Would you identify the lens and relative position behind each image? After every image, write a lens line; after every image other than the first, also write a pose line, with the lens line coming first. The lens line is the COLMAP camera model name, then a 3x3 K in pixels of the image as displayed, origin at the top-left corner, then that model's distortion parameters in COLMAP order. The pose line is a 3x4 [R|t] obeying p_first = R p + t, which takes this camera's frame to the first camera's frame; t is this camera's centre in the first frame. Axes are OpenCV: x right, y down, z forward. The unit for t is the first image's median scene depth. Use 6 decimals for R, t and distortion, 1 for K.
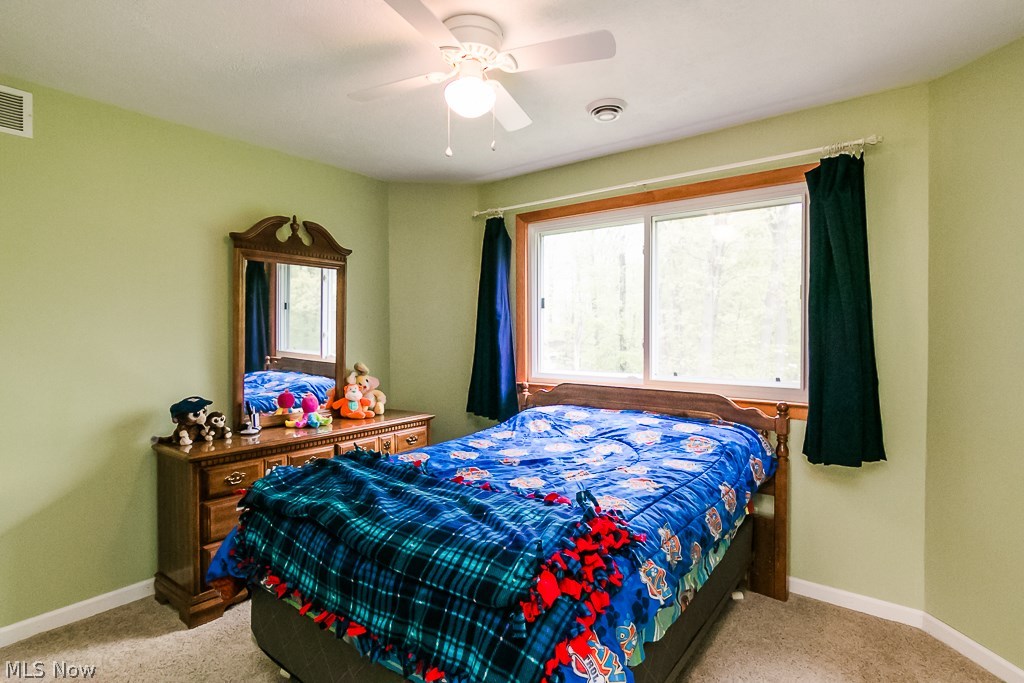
lens RADIAL K [[525.1, 0, 504.7], [0, 525.1, 337.8], [0, 0, 1]] dist [-0.001477, 0.001929]
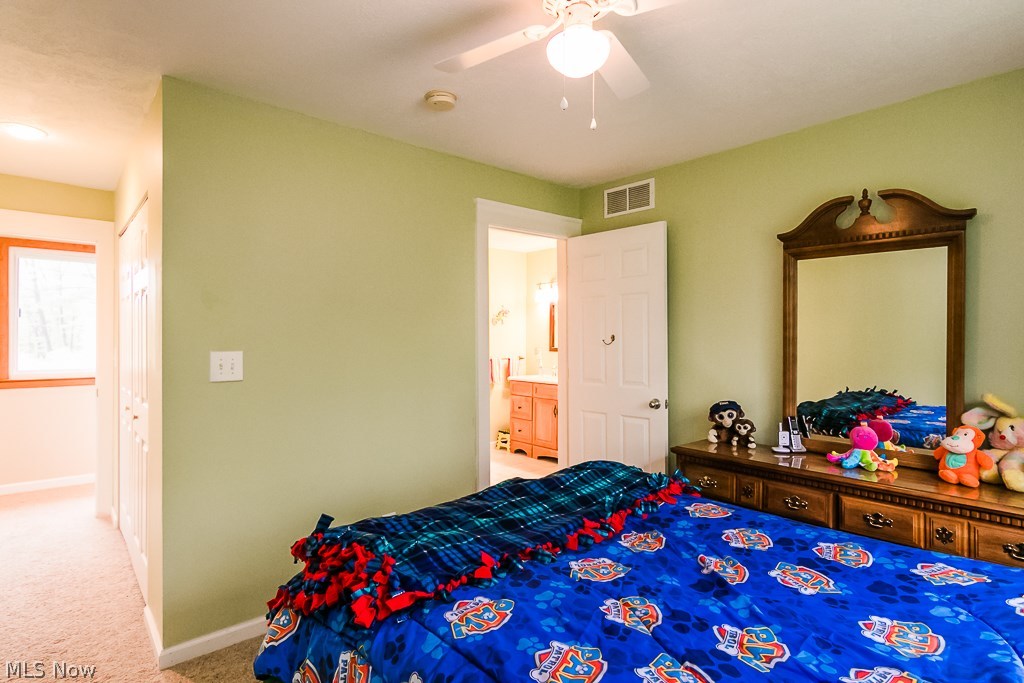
lens RADIAL K [[525.1, 0, 505.7], [0, 525.1, 334.6], [0, 0, 1]] dist [-0.001477, 0.001929]
pose [[-0.203247, -0.002887, -0.979123, 0.509231], [-0.017055, 0.999854, 0.000592, -0.013758], [0.978979, 0.016820, -0.203267, 0.723843]]
